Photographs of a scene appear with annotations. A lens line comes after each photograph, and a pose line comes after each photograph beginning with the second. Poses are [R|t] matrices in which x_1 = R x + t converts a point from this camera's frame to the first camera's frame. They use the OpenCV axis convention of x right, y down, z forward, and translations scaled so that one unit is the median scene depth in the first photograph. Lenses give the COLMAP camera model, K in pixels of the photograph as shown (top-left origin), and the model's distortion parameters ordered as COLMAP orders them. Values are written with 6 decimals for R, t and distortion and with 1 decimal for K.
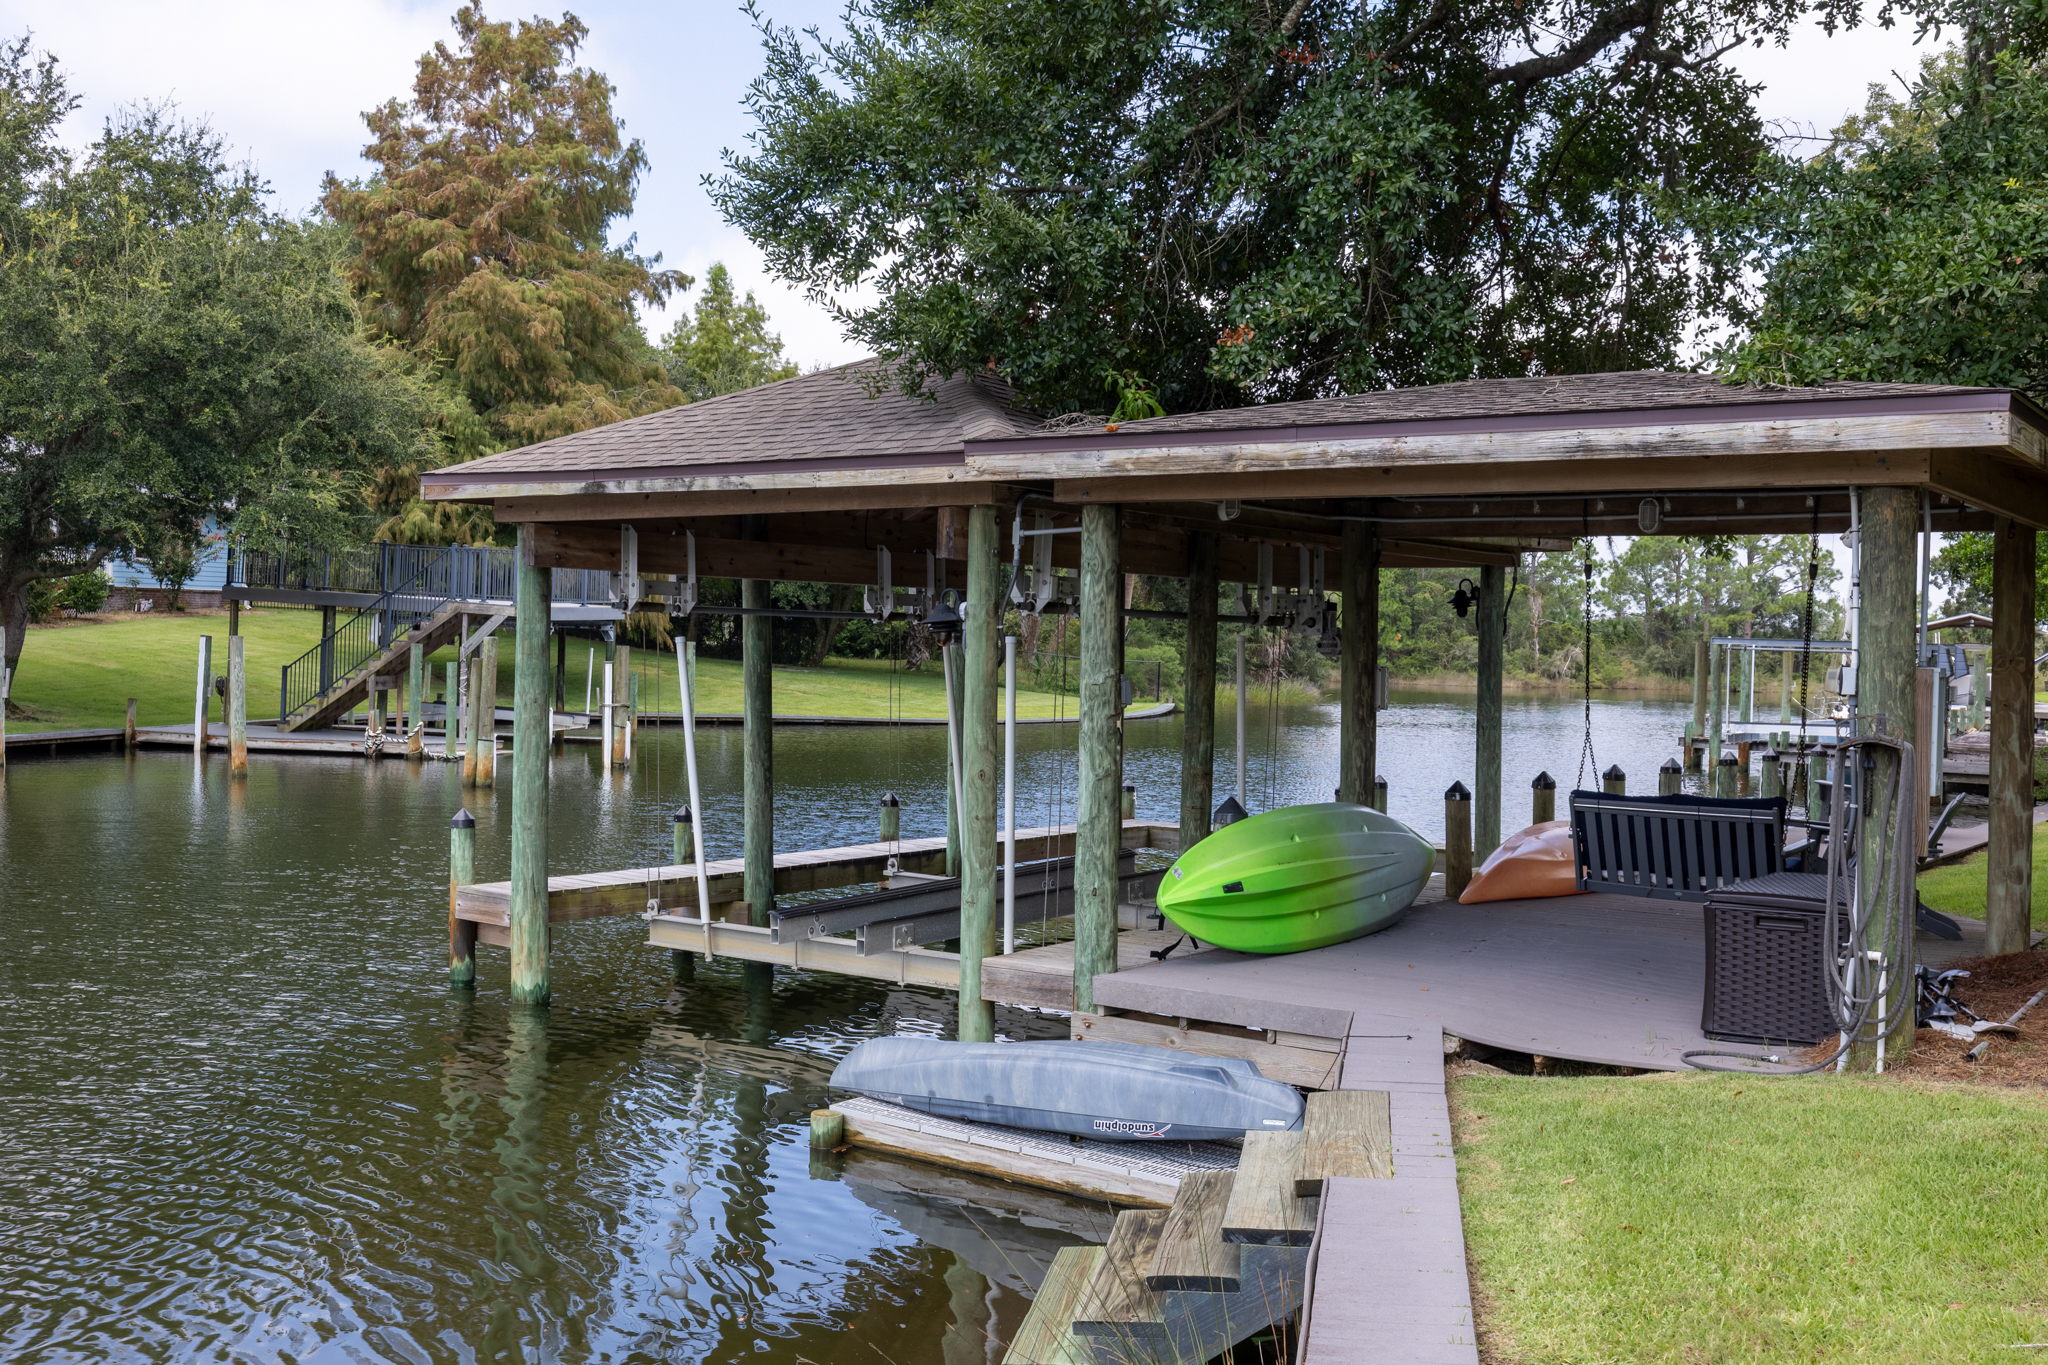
lens RADIAL K [[2027.5, 0, 1024.0], [0, 2027.5, 682.5], [0, 0, 1]] dist [0.009313, 0.001750]
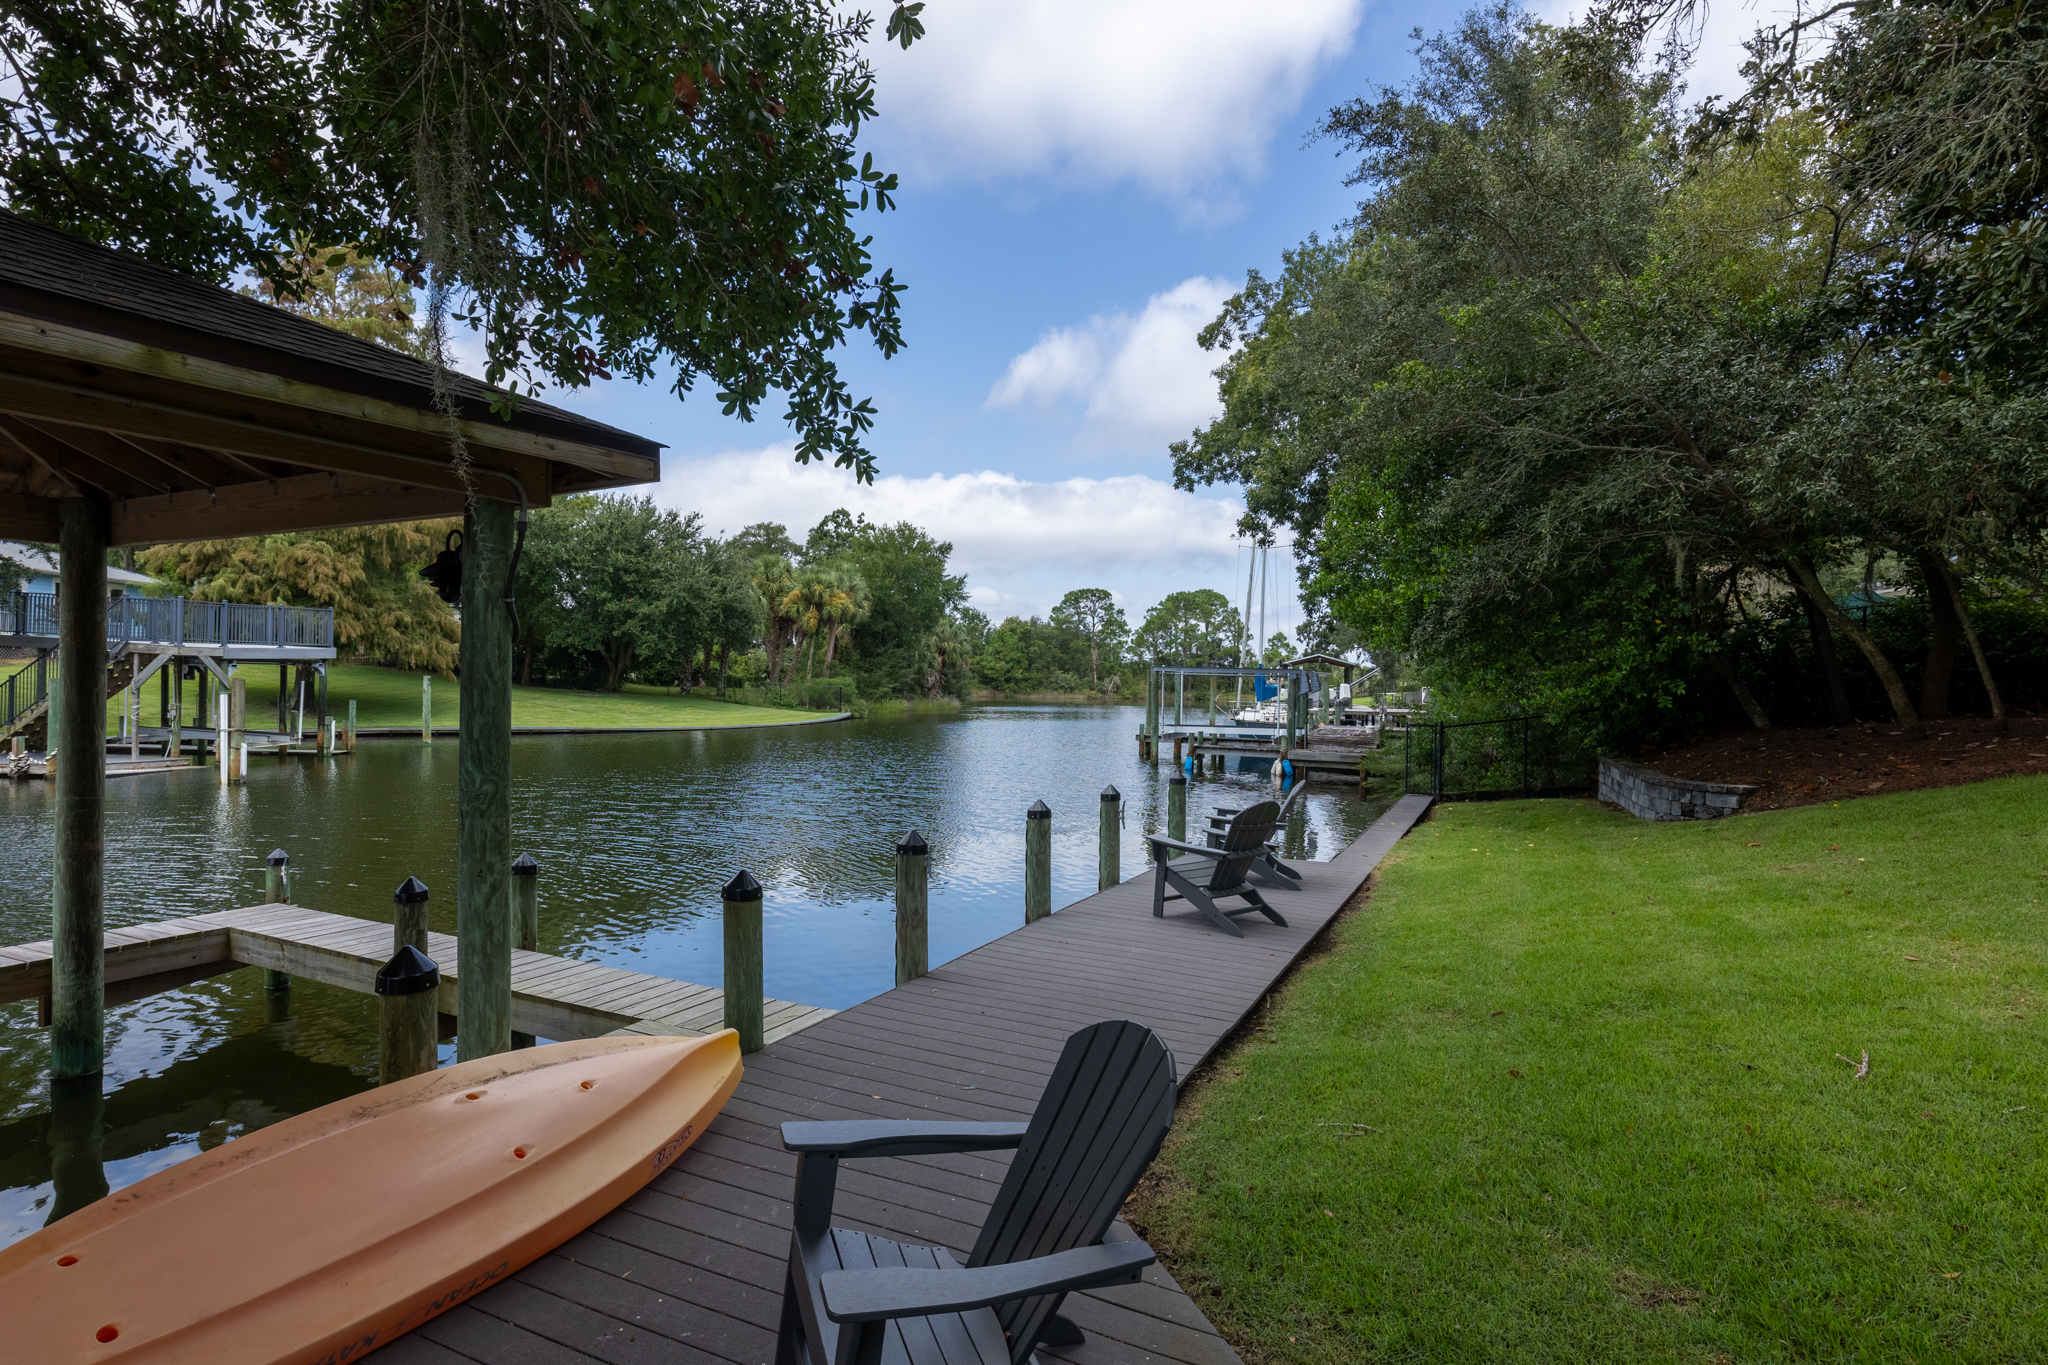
lens RADIAL K [[1032.0, 0, 1024.0], [0, 1032.0, 682.5], [0, 0, 1]] dist [0.000795, 0.000197]
pose [[0.987164, -0.009922, 0.159404, 0.092603], [0.012123, 0.999844, -0.012841, -0.001758], [-0.159252, 0.014609, 0.987130, 0.205386]]
